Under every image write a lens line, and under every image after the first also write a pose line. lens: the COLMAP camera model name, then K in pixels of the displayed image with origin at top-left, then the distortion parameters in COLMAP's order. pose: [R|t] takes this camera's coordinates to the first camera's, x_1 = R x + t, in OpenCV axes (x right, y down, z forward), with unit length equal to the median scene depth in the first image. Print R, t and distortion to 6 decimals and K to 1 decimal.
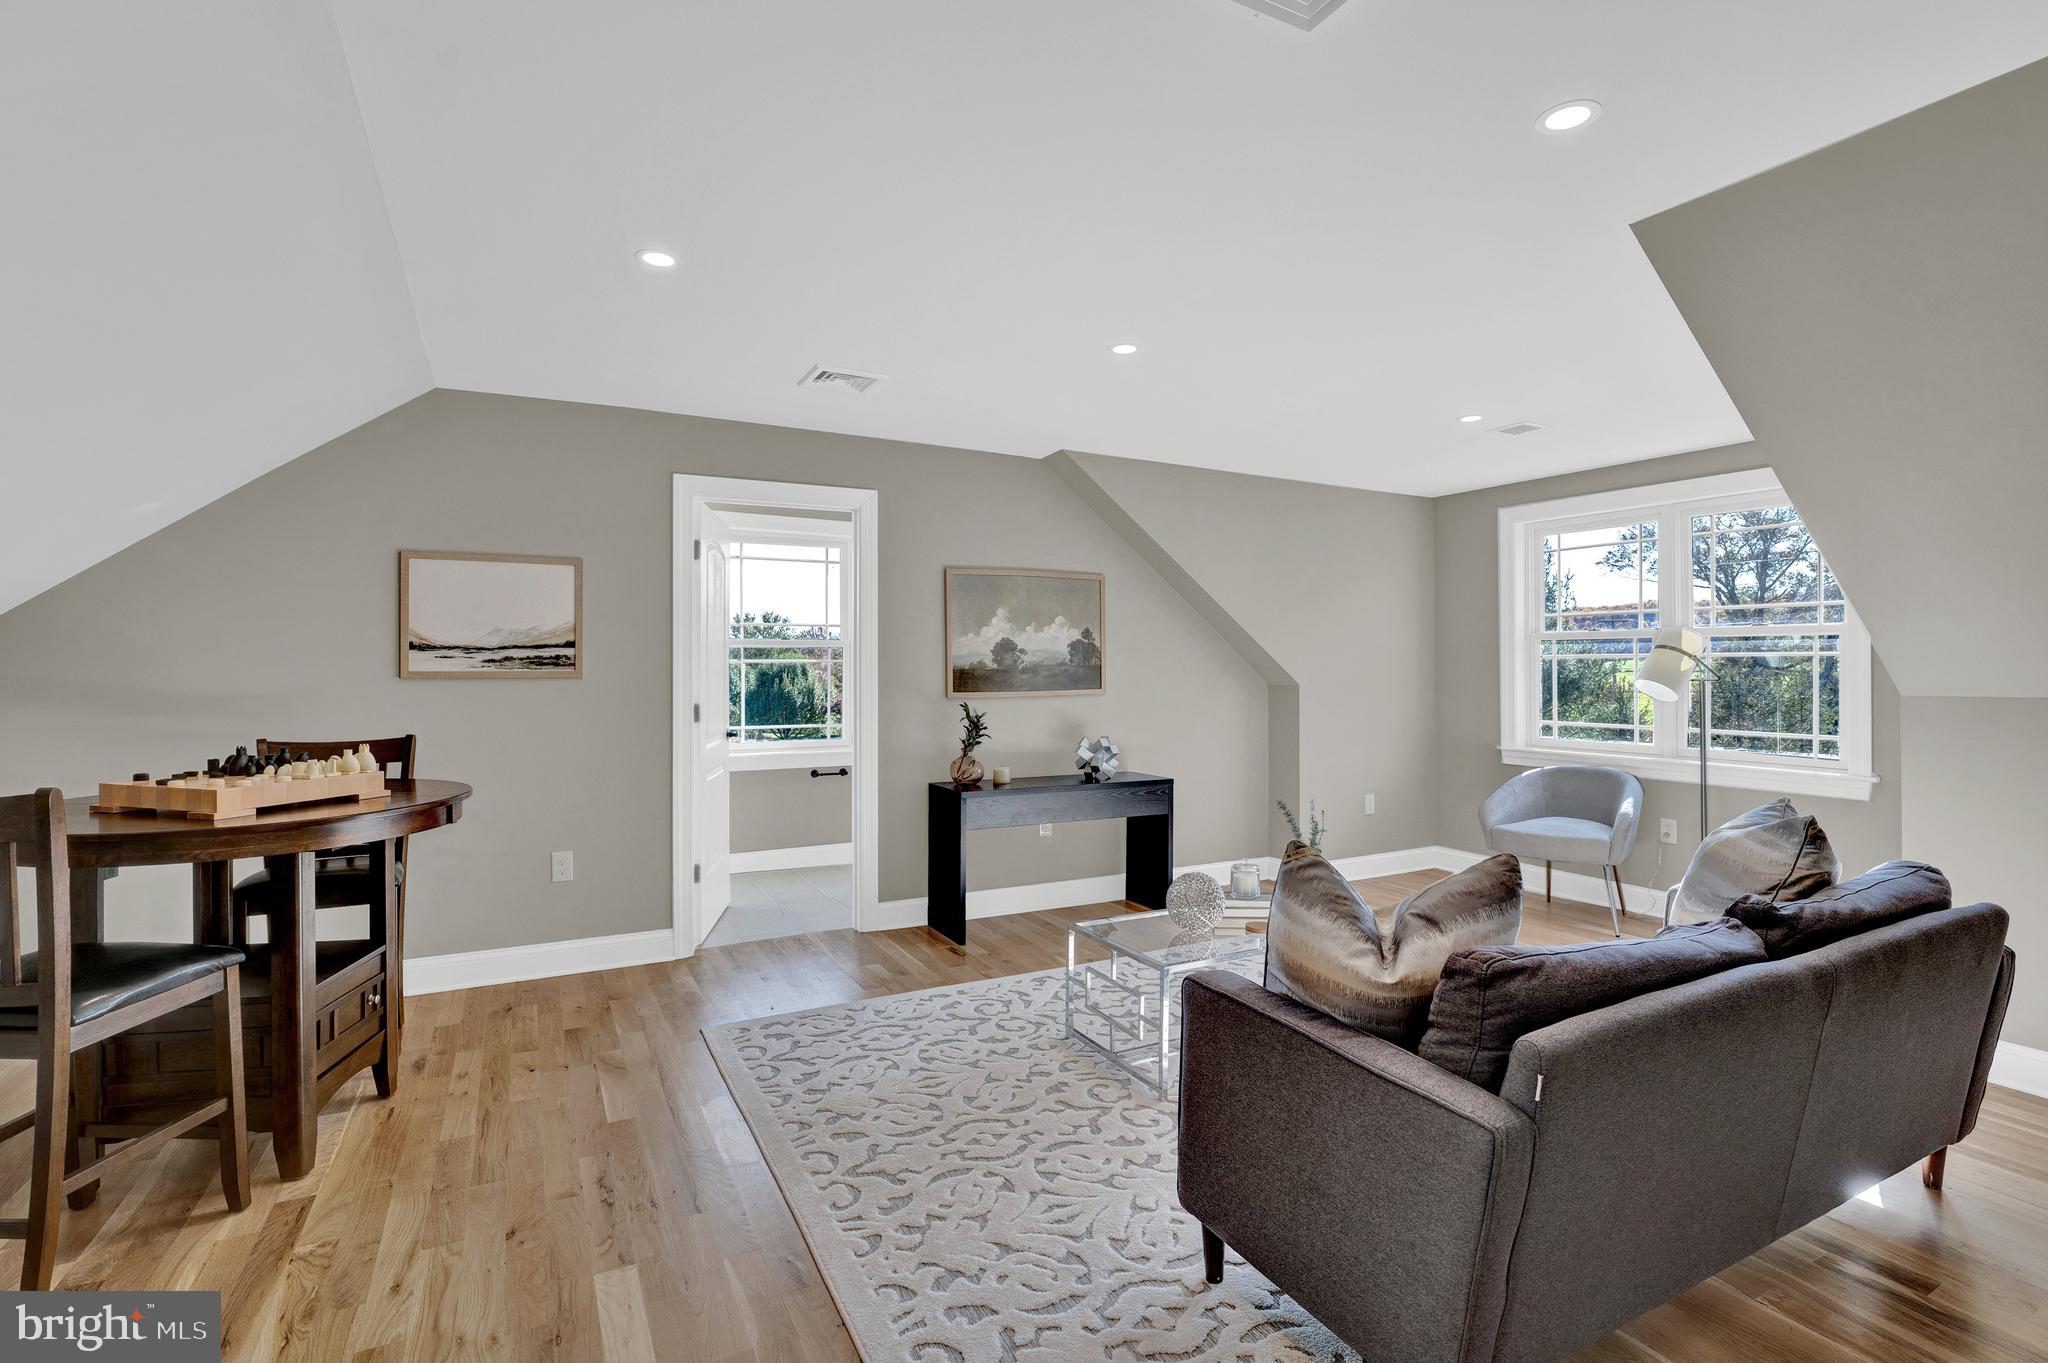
lens RADIAL K [[952.1, 0, 1034.5], [0, 952.1, 679.7], [0, 0, 1]] dist [-0.013463, 0.000789]
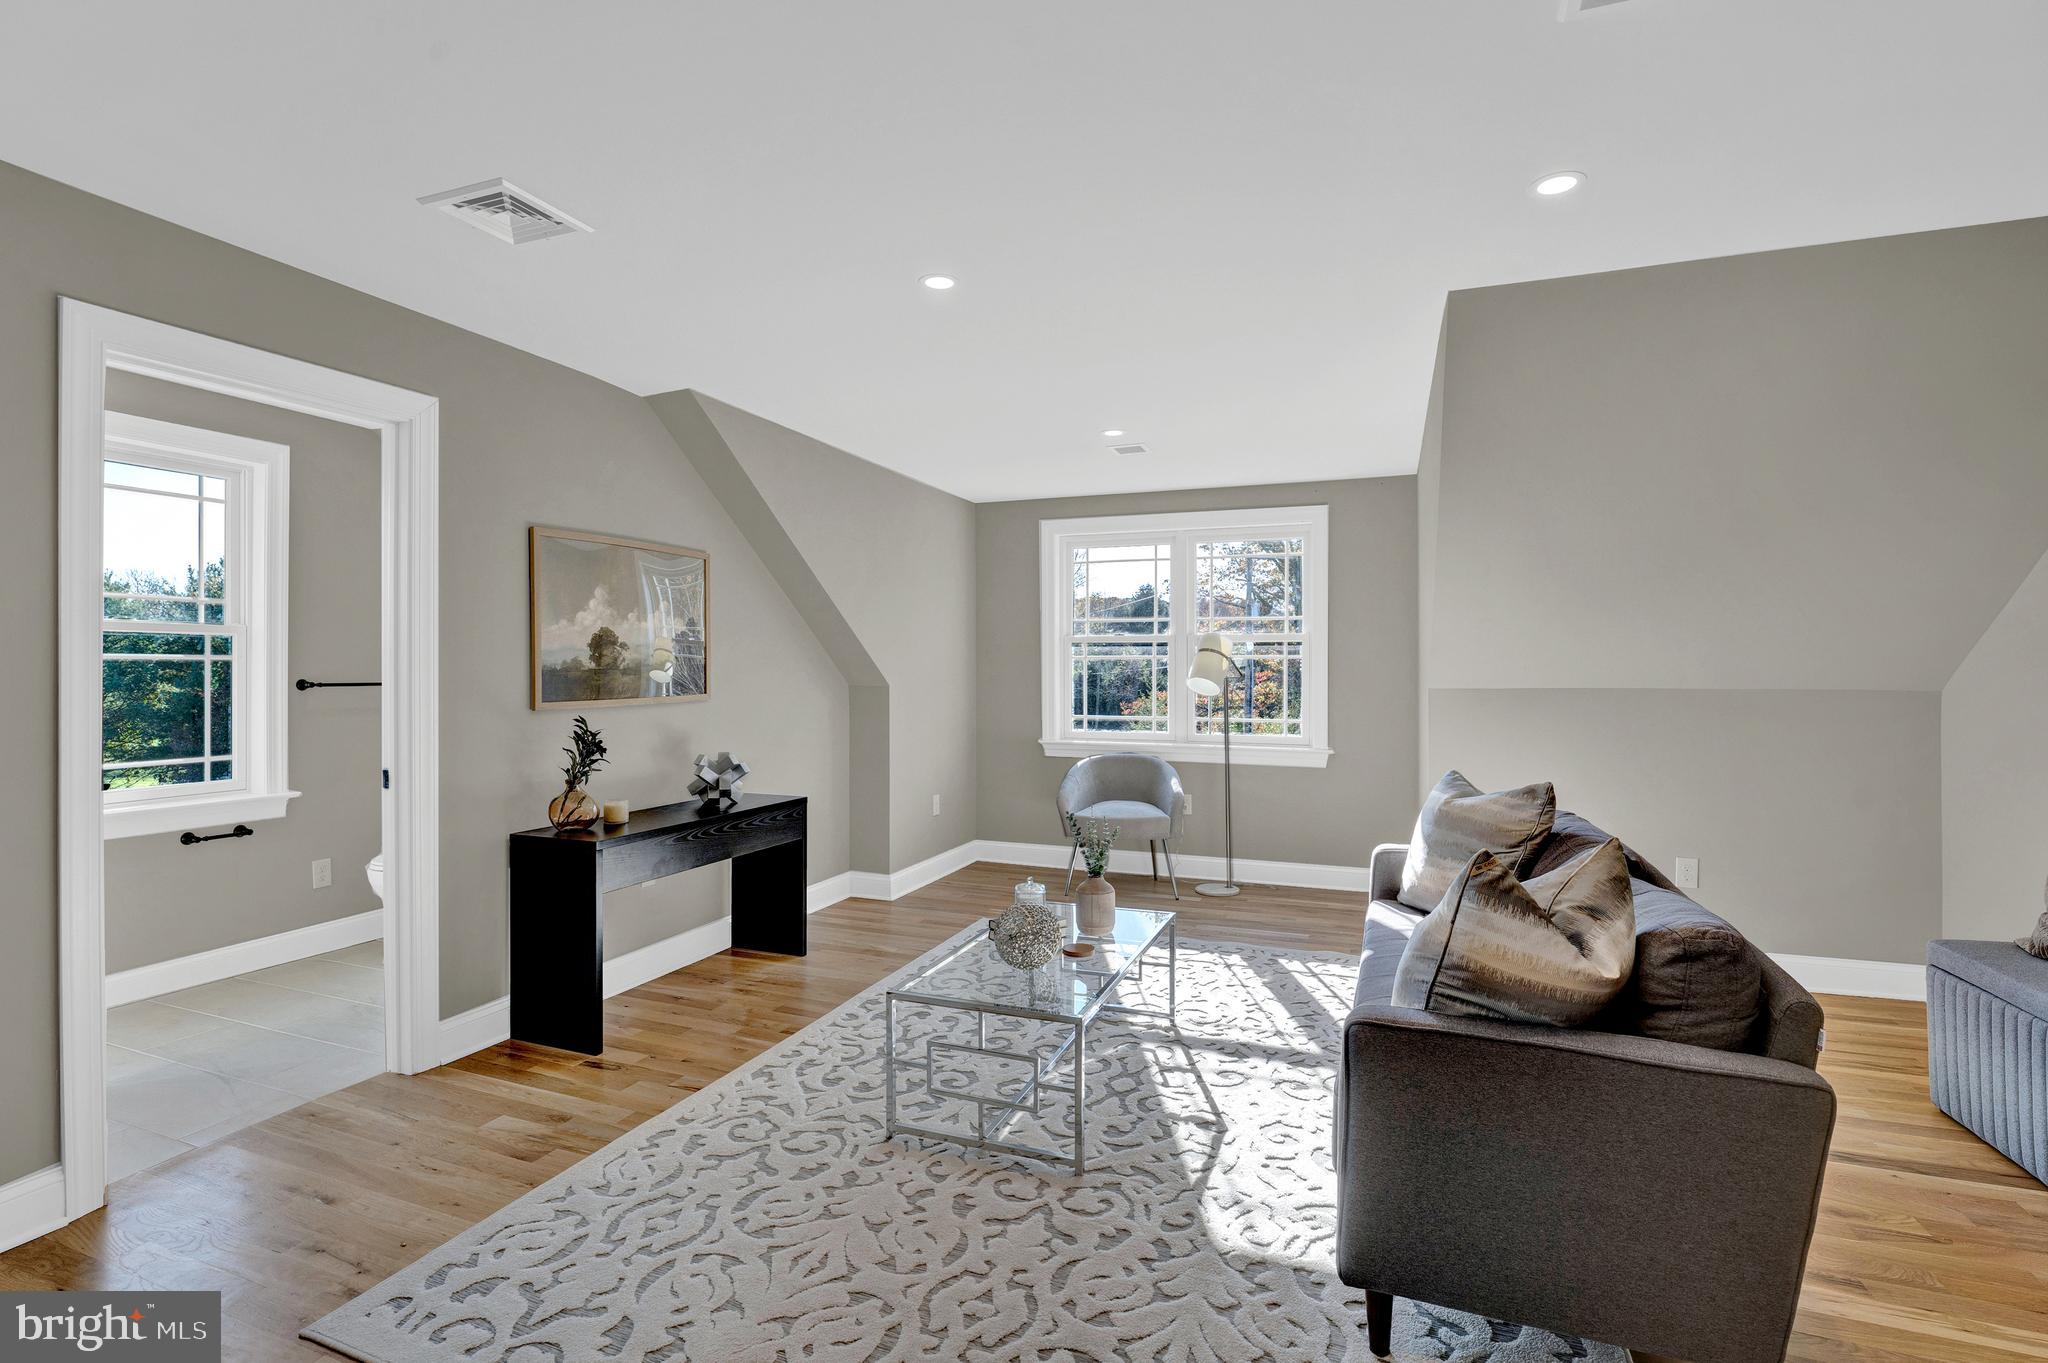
lens RADIAL K [[952.1, 0, 1034.3], [0, 952.1, 674.1], [0, 0, 1]] dist [-0.013463, 0.000789]
pose [[0.759519, -0.004182, 0.650472, -0.266200], [0.007733, 0.999967, -0.002600, -0.003009], [-0.650440, 0.007005, 0.759526, 0.221791]]
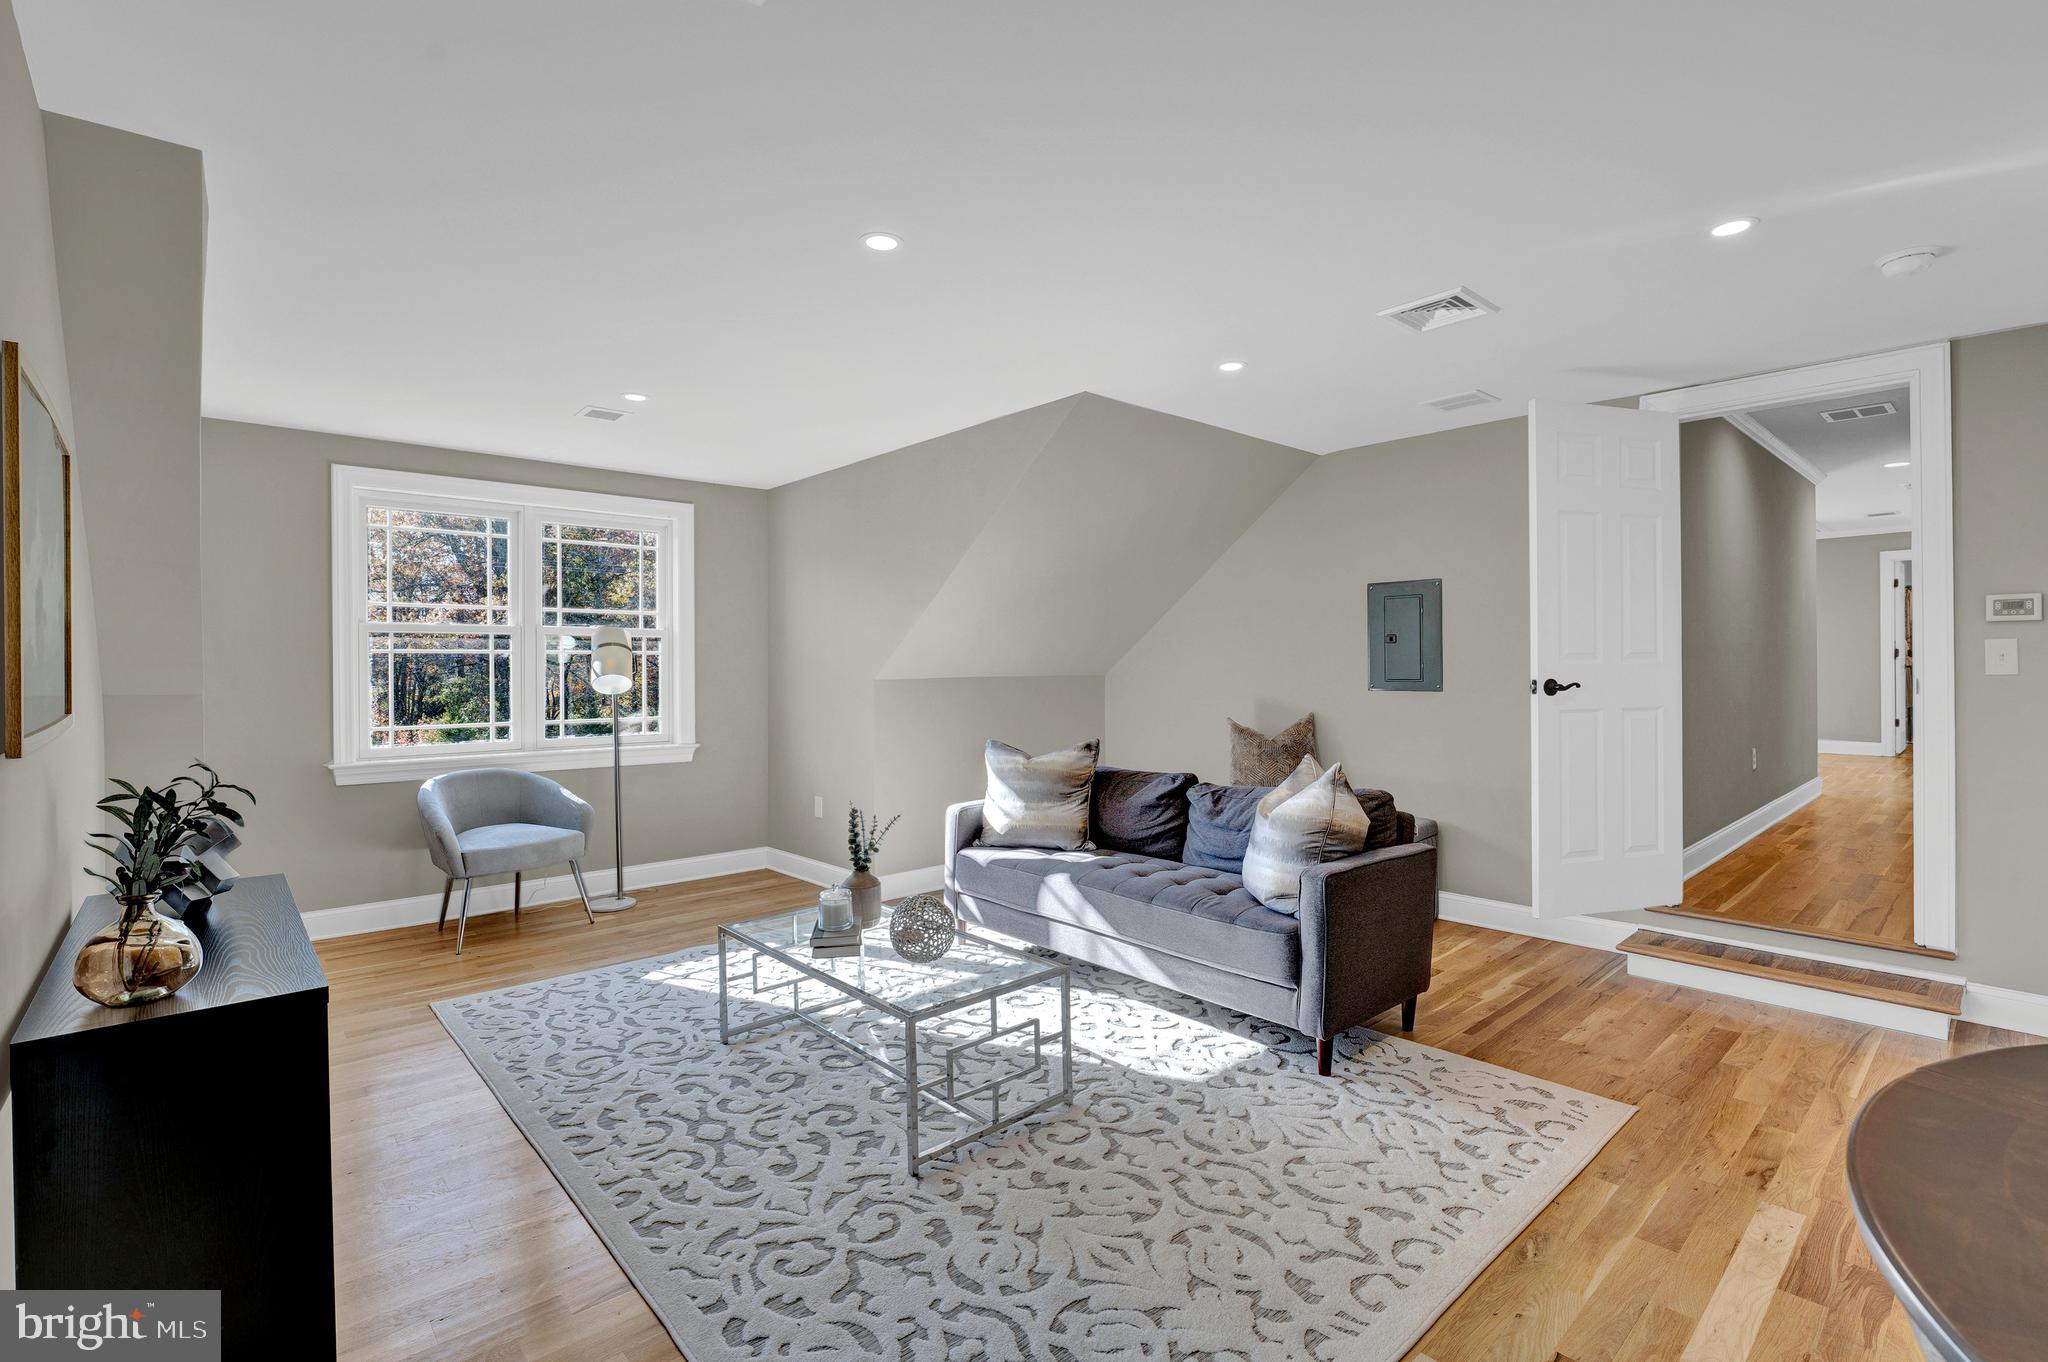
lens RADIAL K [[910.9, 0, 1035.7], [0, 910.9, 676.8], [0, 0, 1]] dist [-0.013398, -0.000395]
pose [[-0.225212, -0.014462, 0.974202, -0.452000], [0.015788, 0.999704, 0.018491, -0.008928], [-0.974182, 0.019546, -0.224917, 0.732003]]
